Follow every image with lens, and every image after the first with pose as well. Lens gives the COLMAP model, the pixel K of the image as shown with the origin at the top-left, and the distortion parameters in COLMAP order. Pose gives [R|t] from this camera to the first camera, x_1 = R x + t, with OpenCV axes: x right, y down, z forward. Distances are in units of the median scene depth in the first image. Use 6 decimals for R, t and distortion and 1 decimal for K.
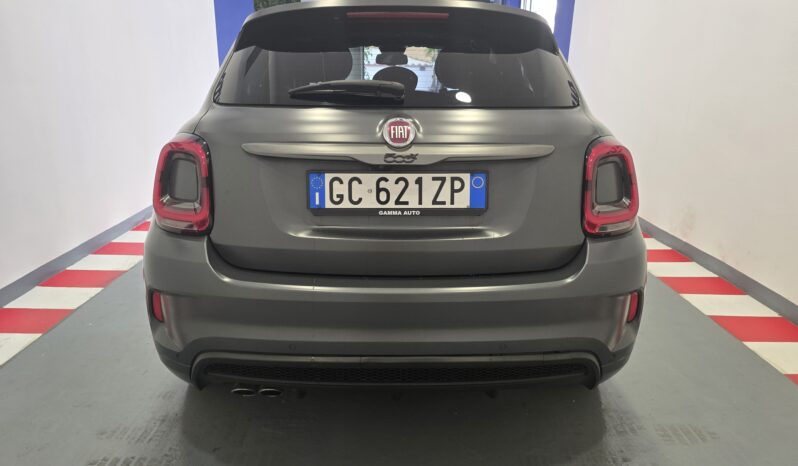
lens RADIAL K [[463.3, 0, 399.4], [0, 463.3, 230.1], [0, 0, 1]] dist [-0.000121, -0.000191]
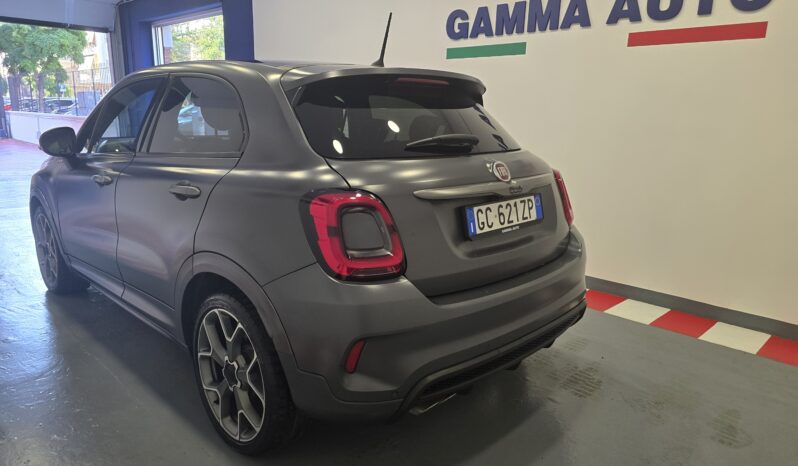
lens RADIAL K [[595.3, 0, 399.5], [0, 595.3, 232.6], [0, 0, 1]] dist [0.027292, 0.003856]
pose [[0.733729, -0.150815, 0.662493, -1.401055], [0.214120, 0.976695, -0.014801, -0.072496], [-0.644821, 0.152713, 0.748922, -0.093760]]
